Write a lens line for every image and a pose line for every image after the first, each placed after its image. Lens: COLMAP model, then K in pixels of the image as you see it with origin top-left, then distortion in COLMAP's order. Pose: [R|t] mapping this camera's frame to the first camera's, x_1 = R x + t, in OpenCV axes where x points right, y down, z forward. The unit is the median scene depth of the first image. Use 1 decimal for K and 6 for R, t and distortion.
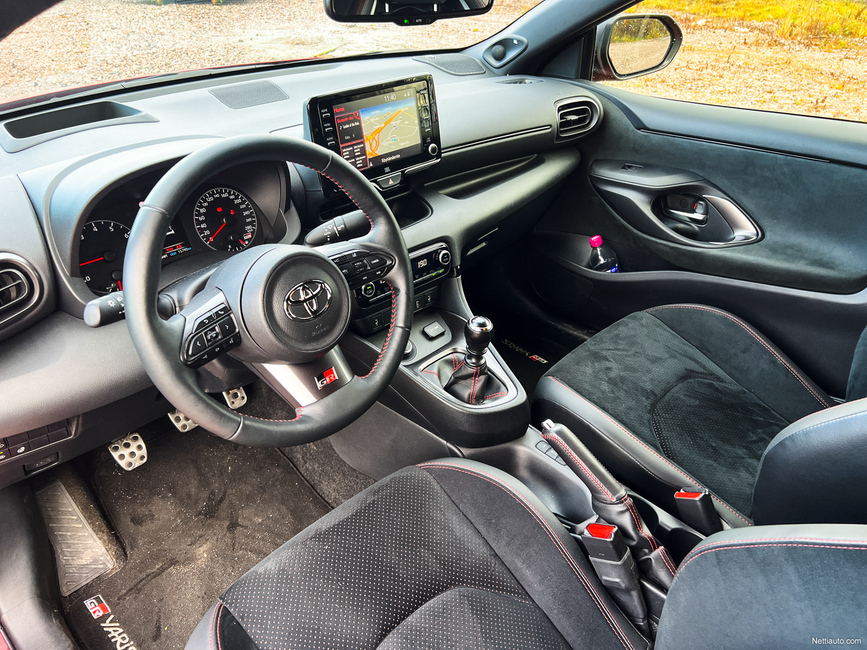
lens RADIAL K [[675.2, 0, 434.9], [0, 675.2, 326.8], [0, 0, 1]] dist [0.022393, -0.024351]
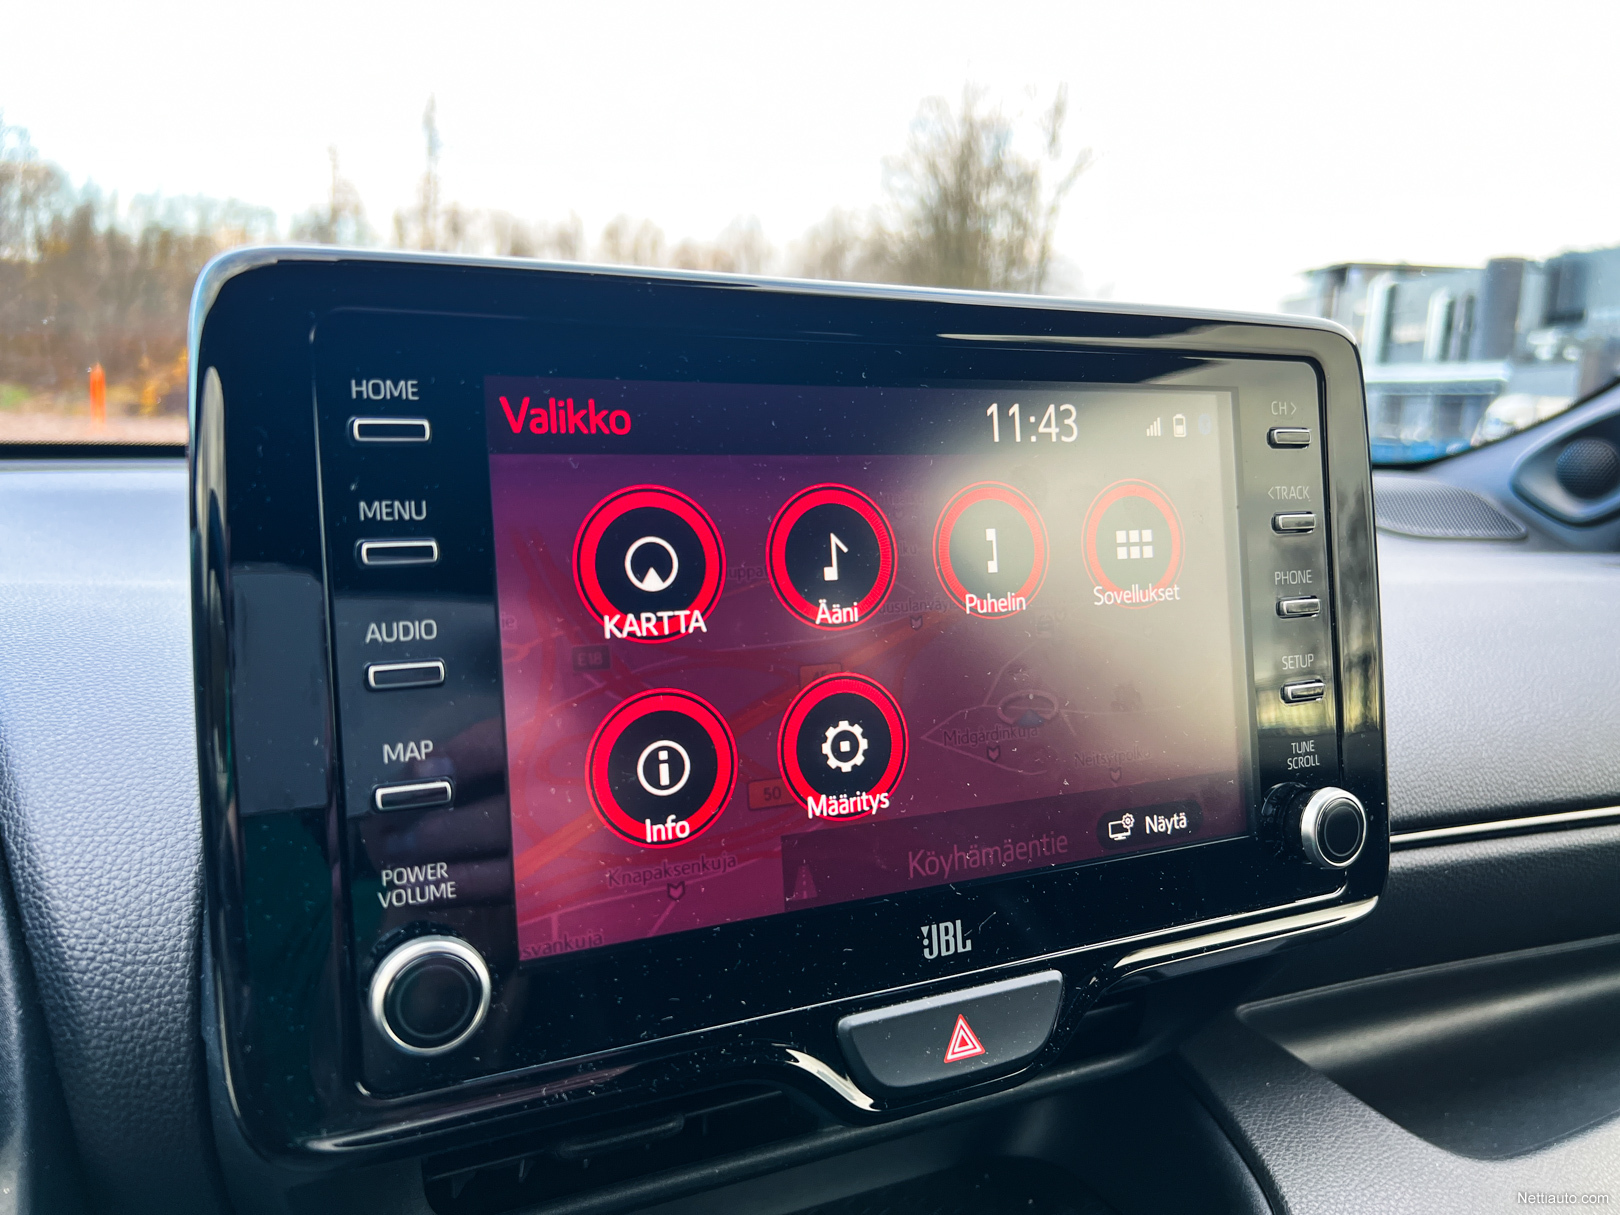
lens RADIAL K [[1261.5, 0, 810.1], [0, 1261.5, 613.2], [0, 0, 1]] dist [0.022393, -0.024351]
pose [[0.938005, 0.074355, -0.338552, -0.019246], [-0.194640, 0.921180, -0.336962, -0.204305], [0.286813, 0.381968, 0.878544, 0.762233]]
